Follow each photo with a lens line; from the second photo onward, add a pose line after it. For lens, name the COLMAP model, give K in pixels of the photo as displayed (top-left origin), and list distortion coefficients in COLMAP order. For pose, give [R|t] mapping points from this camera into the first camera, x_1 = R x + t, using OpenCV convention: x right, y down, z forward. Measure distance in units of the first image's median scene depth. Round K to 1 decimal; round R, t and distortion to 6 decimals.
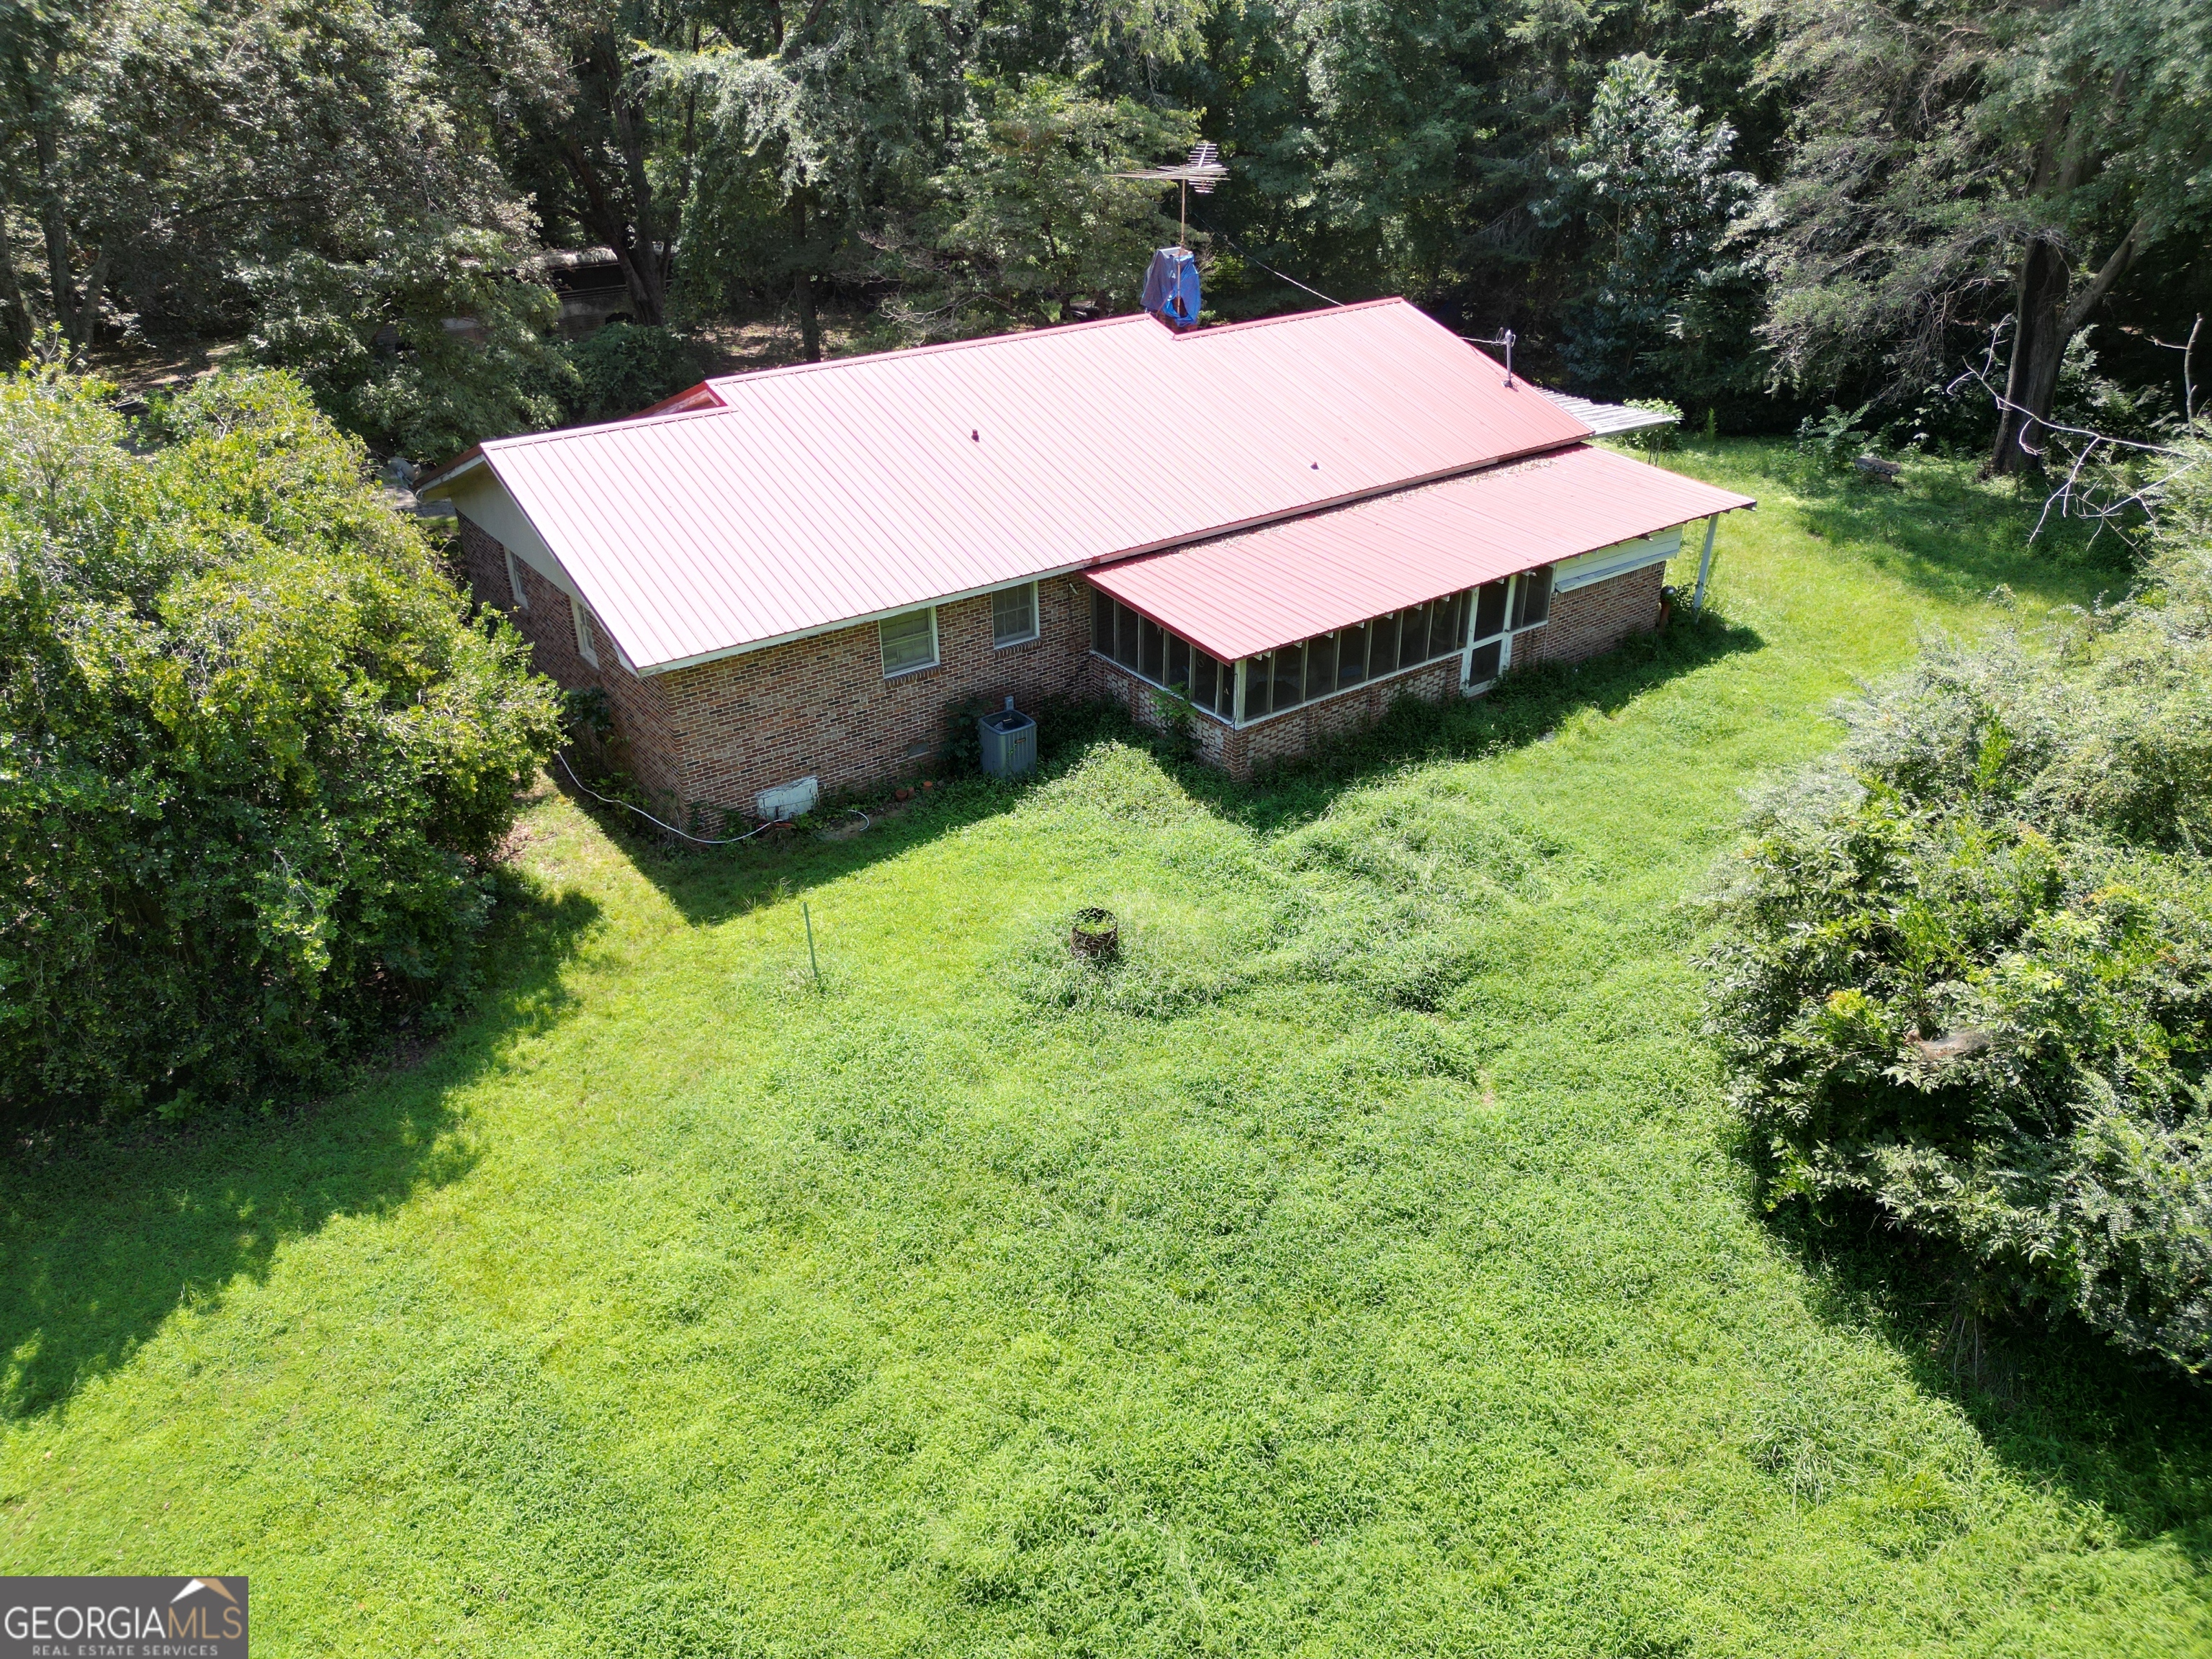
lens RADIAL K [[1562.4, 0, 1106.0], [0, 1562.4, 829.5], [0, 0, 1]] dist [0.106167, -0.116583]
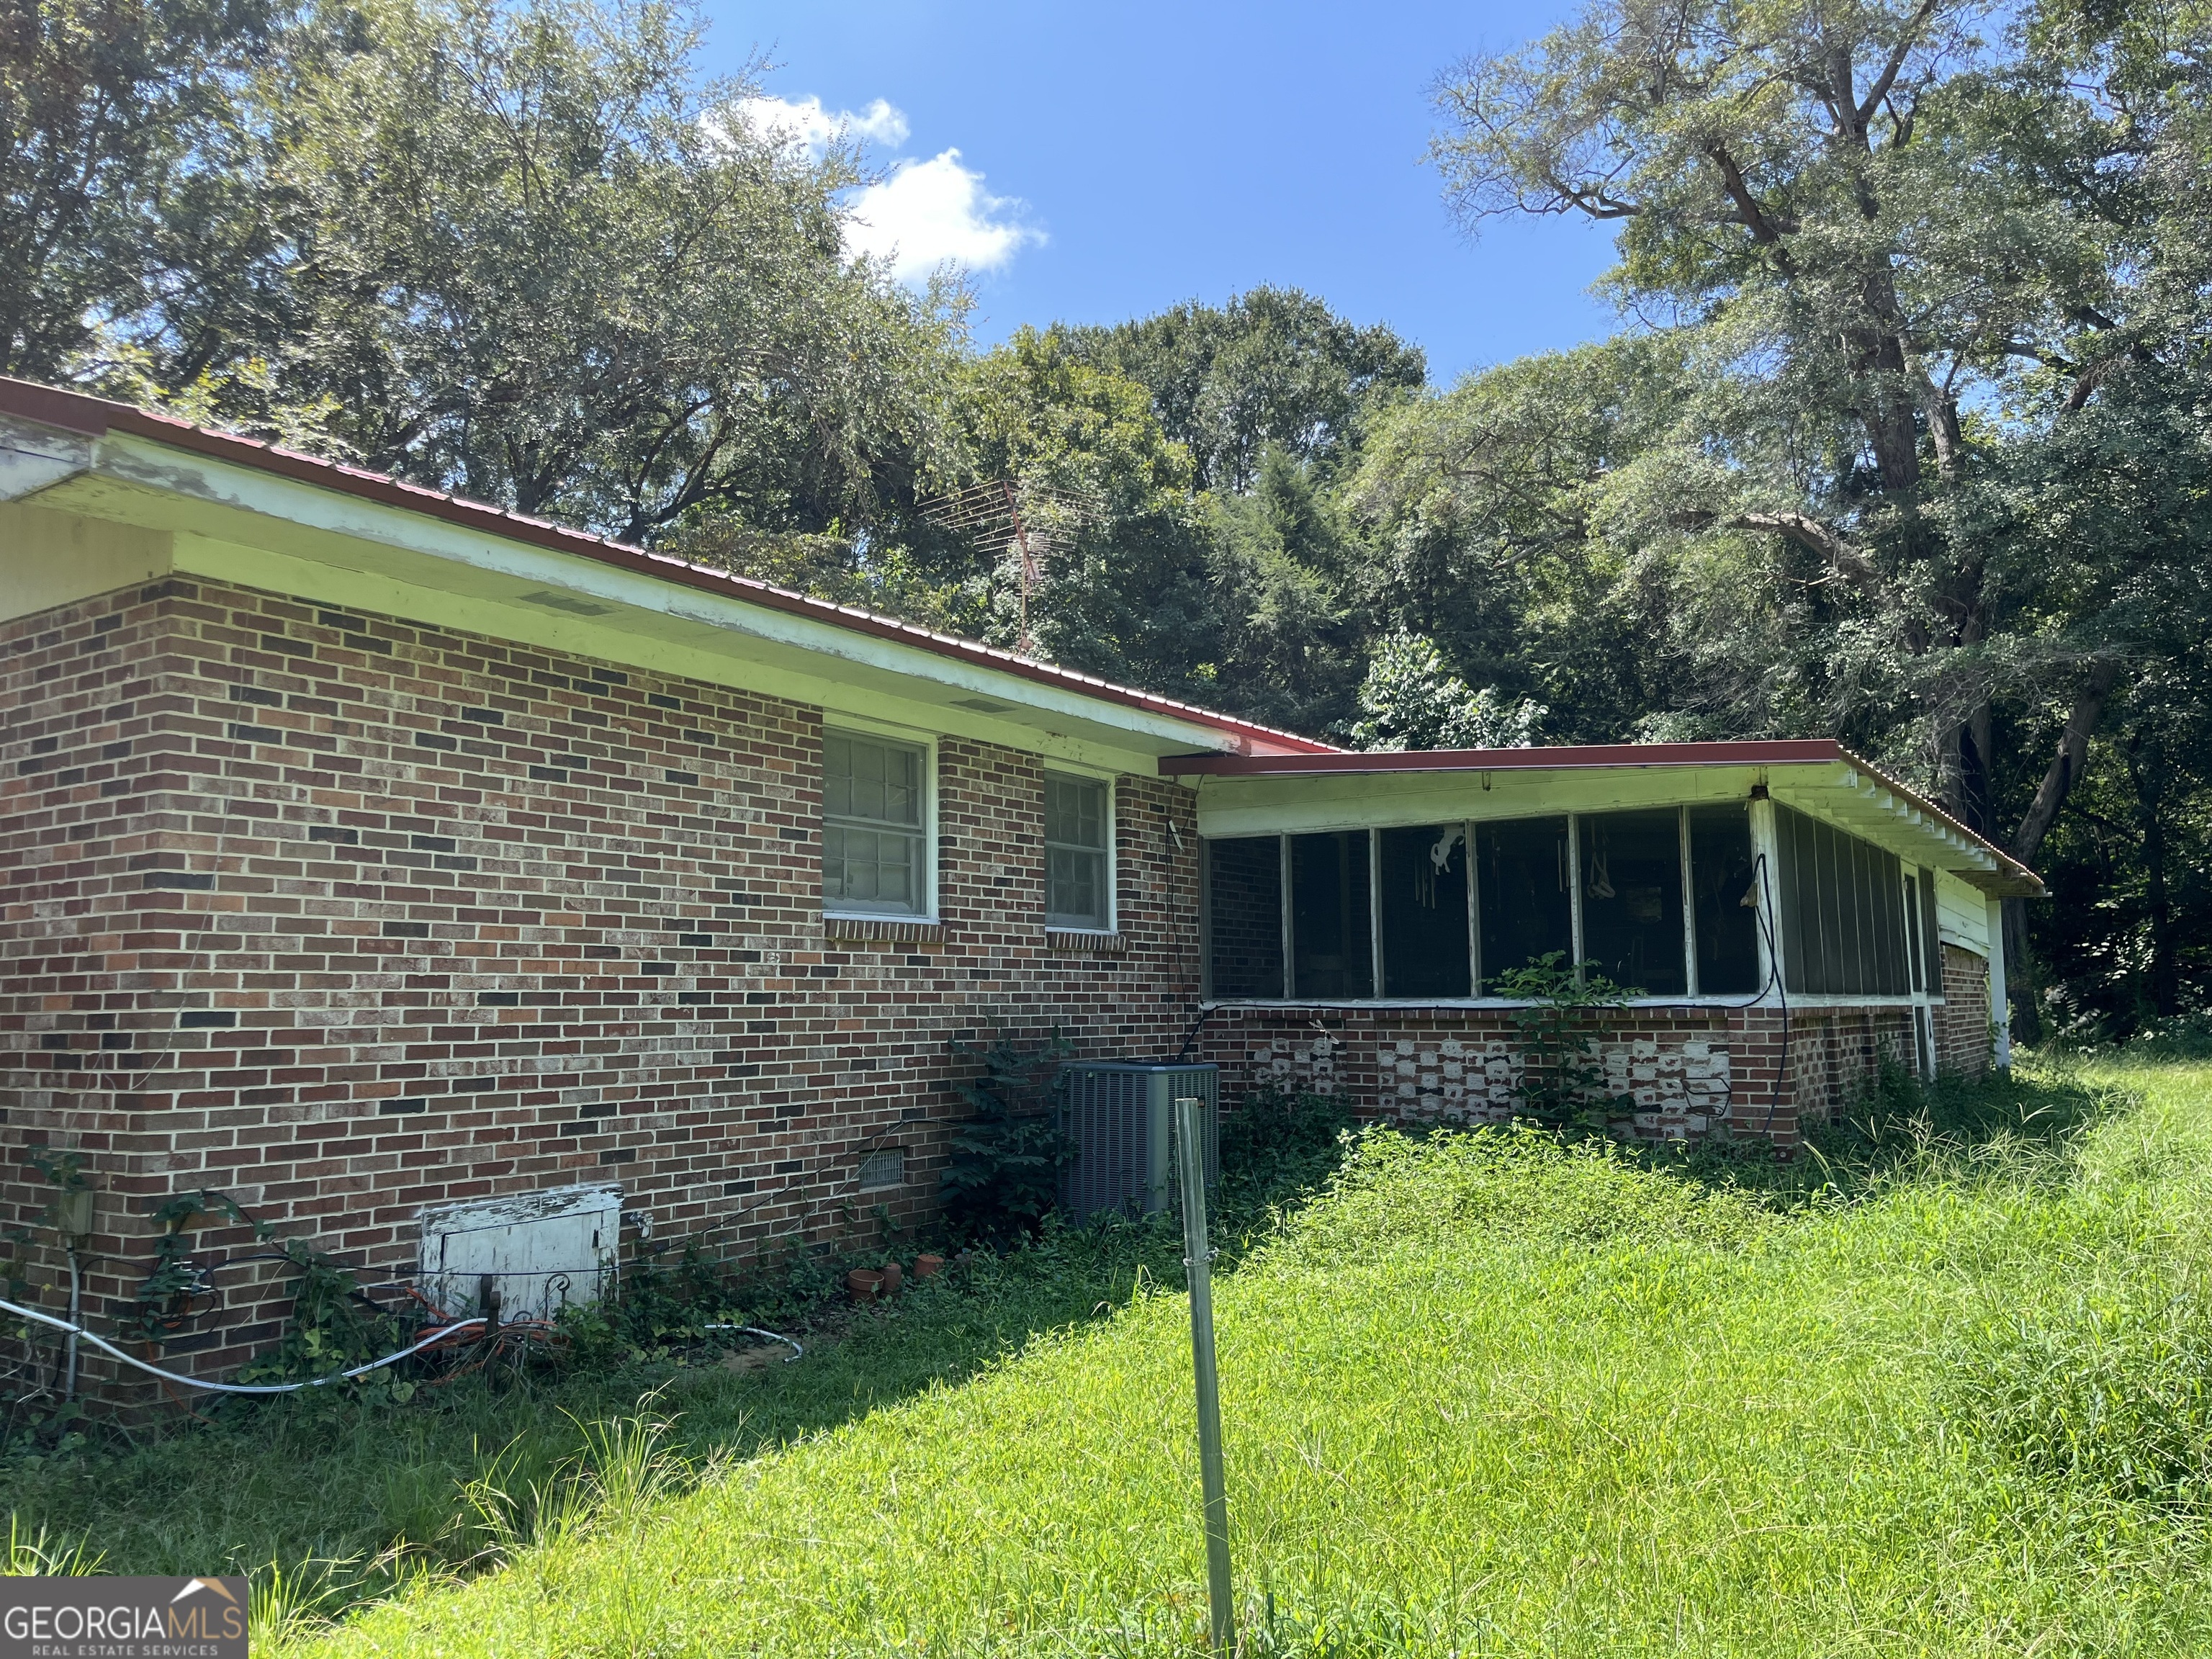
lens RADIAL K [[1682.4, 0, 1084.2], [0, 1682.4, 811.9], [0, 0, 1]] dist [0.079687, -0.100523]
pose [[0.938769, 0.043185, 0.341829, -0.196638], [0.163410, 0.817628, -0.552071, 0.087932], [-0.303330, 0.574125, 0.760507, 0.639968]]
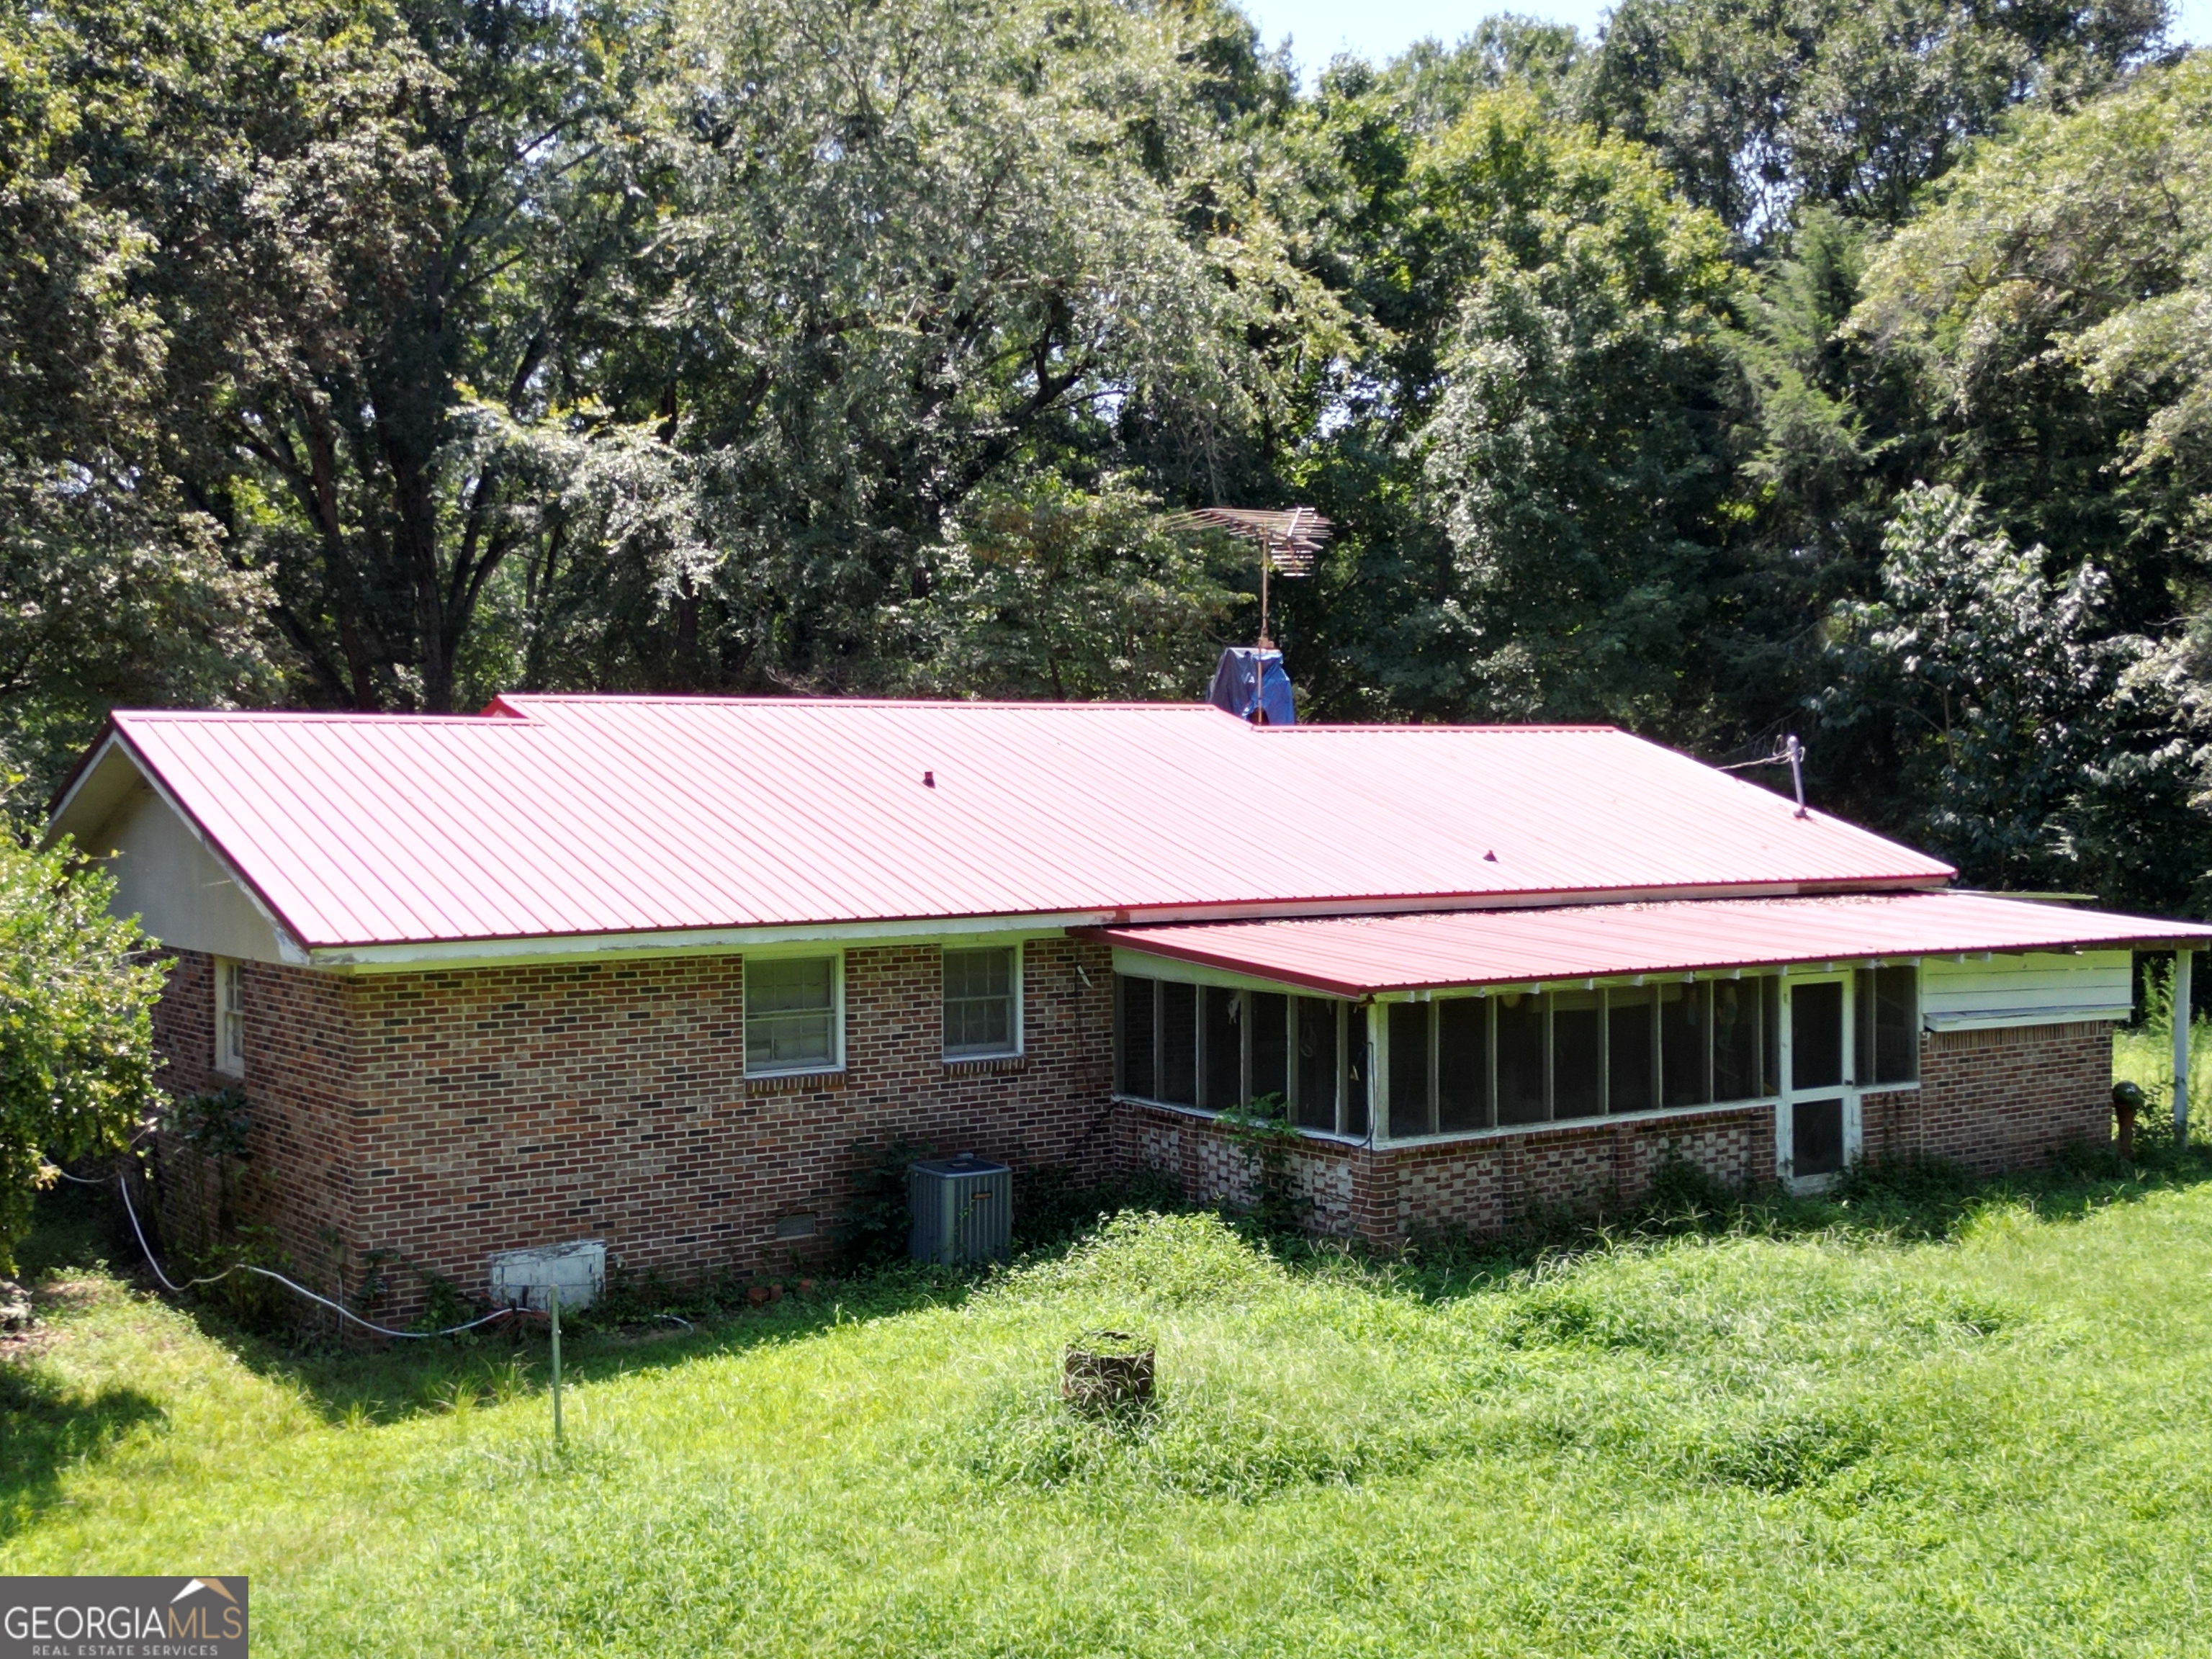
lens RADIAL K [[2590.2, 0, 1106.0], [0, 2590.2, 829.5], [0, 0, 1]] dist [0.138315, -0.298381]
pose [[0.999816, 0.005877, -0.018257, 0.004259], [-0.013559, 0.889850, -0.456051, 0.228991], [0.013566, 0.456215, 0.889766, 0.120581]]
